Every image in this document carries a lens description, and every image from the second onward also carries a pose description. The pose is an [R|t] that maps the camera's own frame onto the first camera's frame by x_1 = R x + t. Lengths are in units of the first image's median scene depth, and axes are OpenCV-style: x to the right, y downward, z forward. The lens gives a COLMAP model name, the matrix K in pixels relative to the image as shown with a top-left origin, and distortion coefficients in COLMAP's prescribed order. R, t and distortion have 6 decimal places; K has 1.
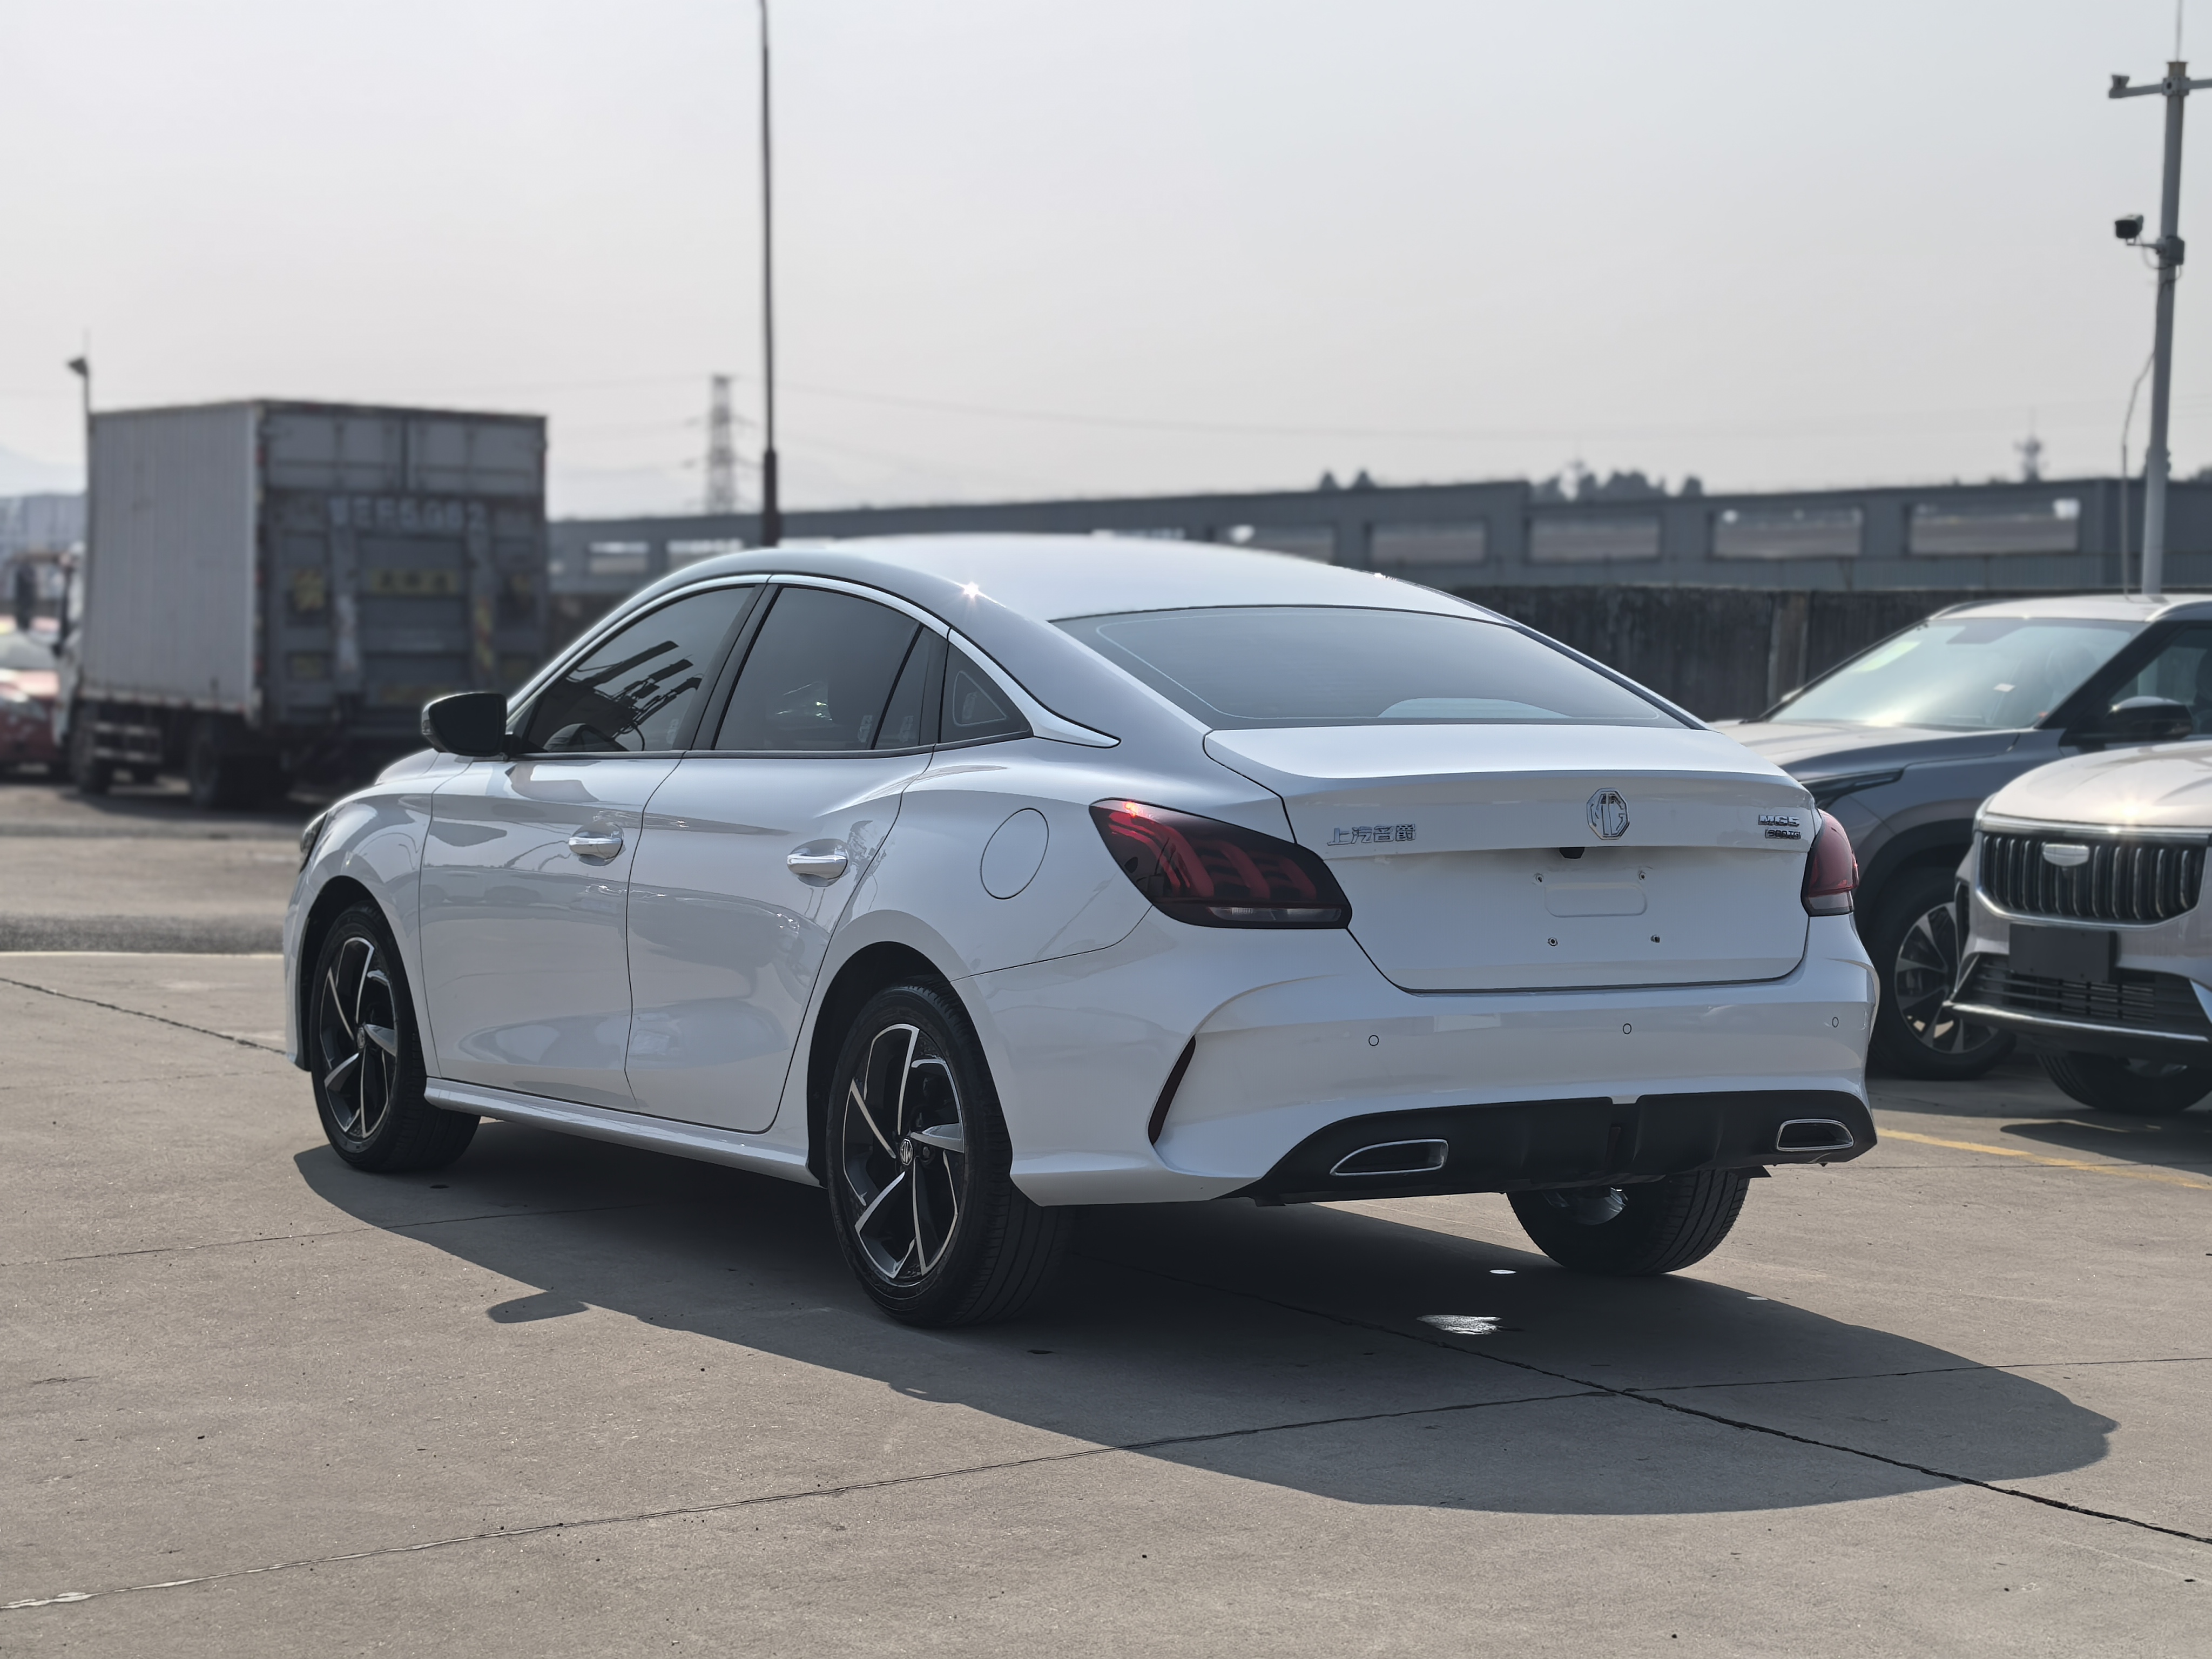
lens RADIAL K [[4574.1, 0, 1106.0], [0, 4574.1, 829.5], [0, 0, 1]] dist [0.310941, -0.512240]
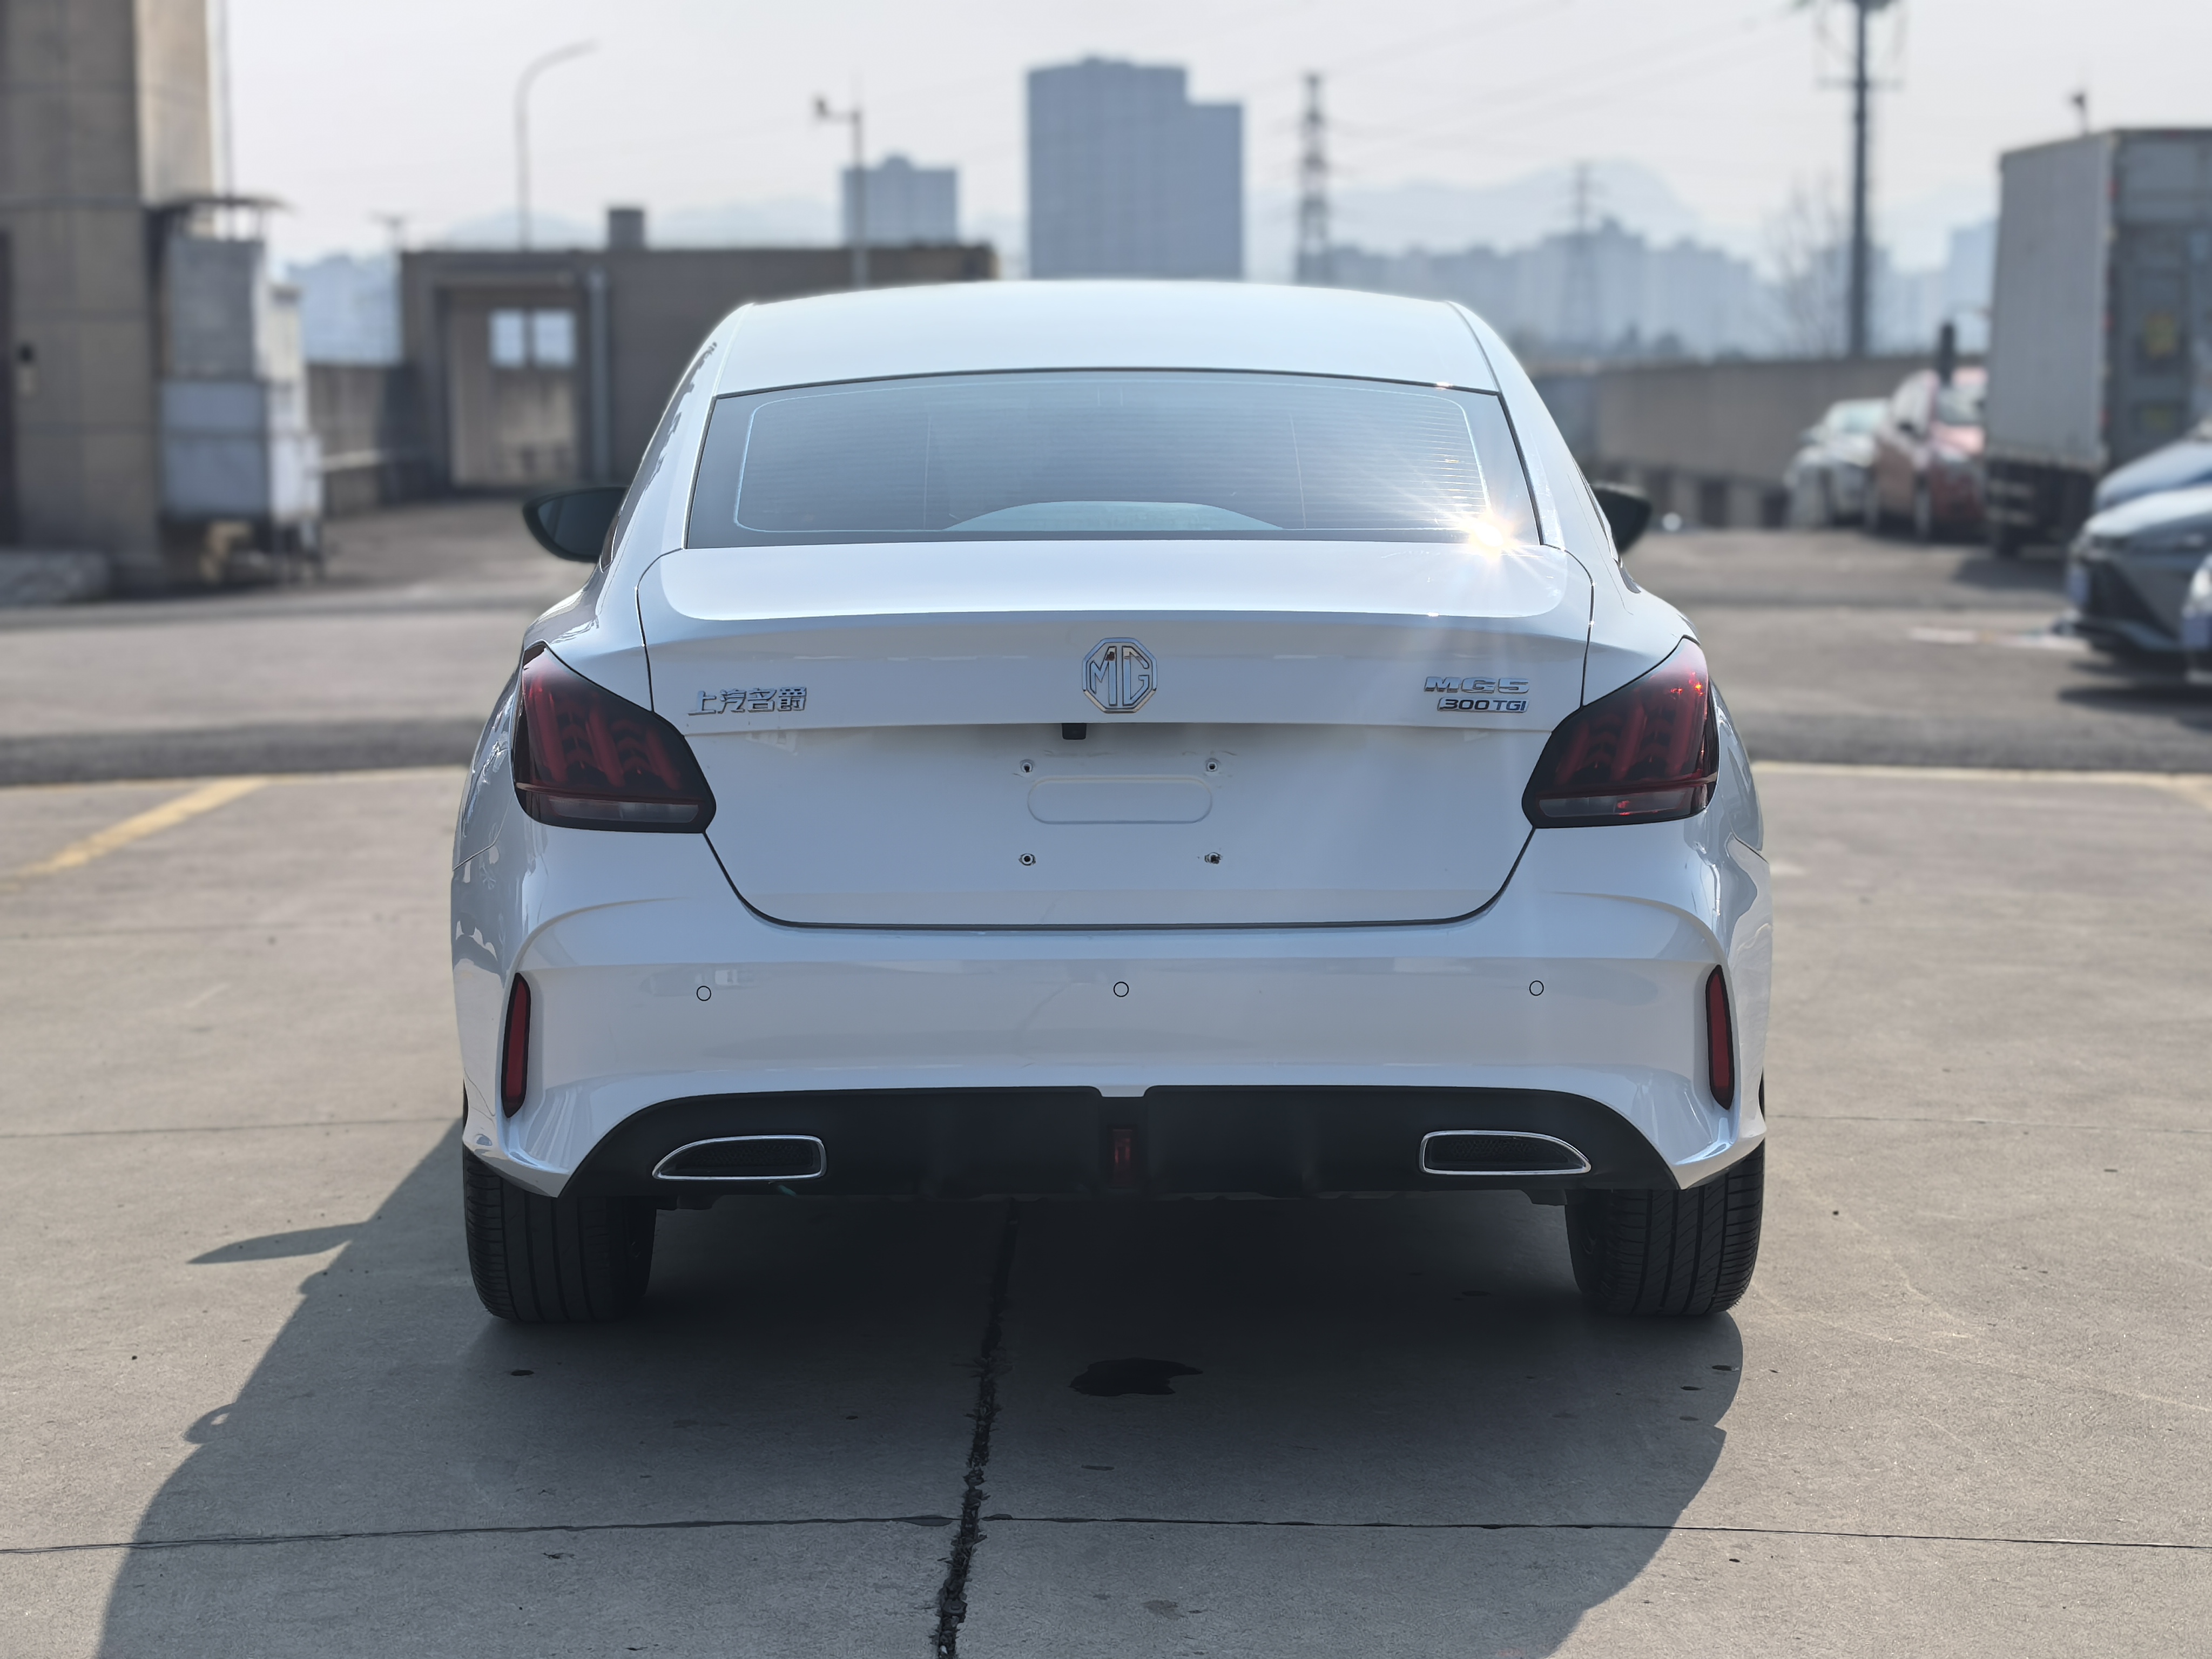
lens RADIAL K [[4574.1, 0, 1106.0], [0, 4574.1, 829.5], [0, 0, 1]] dist [0.310941, -0.512240]
pose [[0.873400, 0.032716, -0.485903, 0.428472], [-0.006302, 0.998417, 0.055897, -0.018074], [0.486962, -0.045758, 0.872224, 0.389294]]
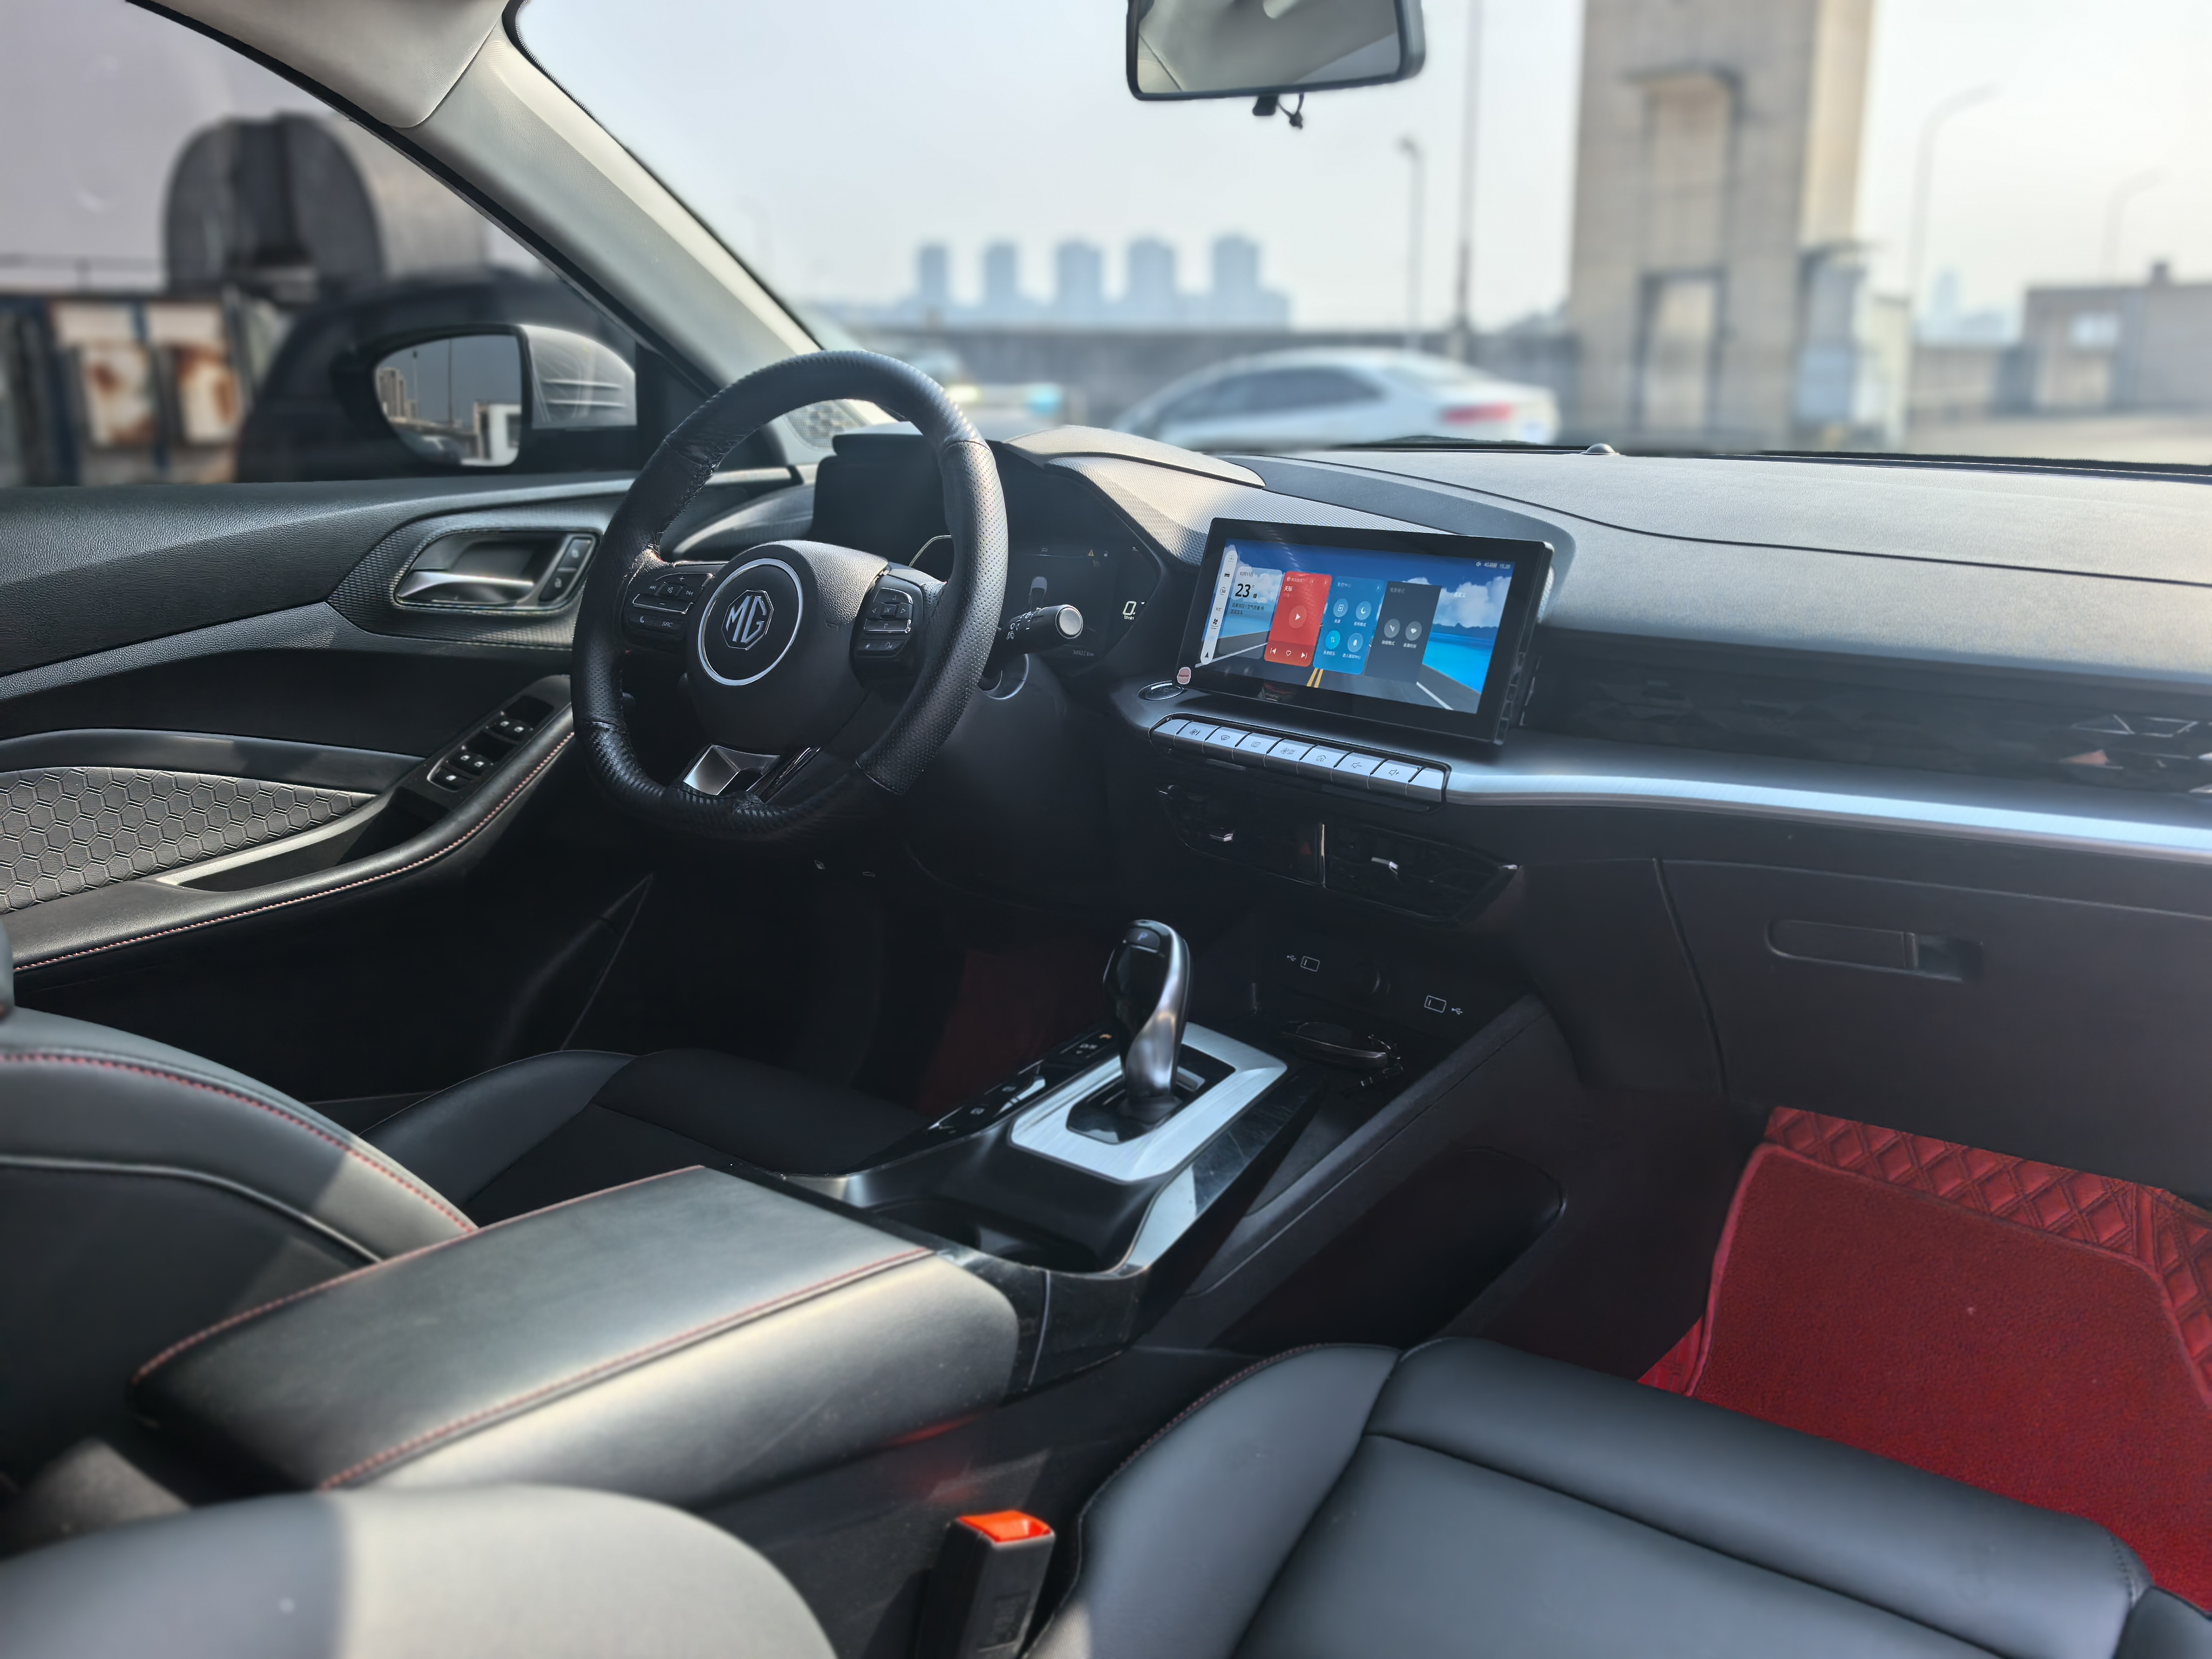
lens RADIAL K [[1732.3, 0, 1106.0], [0, 1732.3, 829.5], [0, 0, 1]] dist [-0.010718, -0.005881]
pose [[0.384487, 0.216513, -0.897381, 0.020085], [-0.021786, 0.973963, 0.225656, -0.024265], [0.922873, -0.067211, 0.379193, 1.271427]]
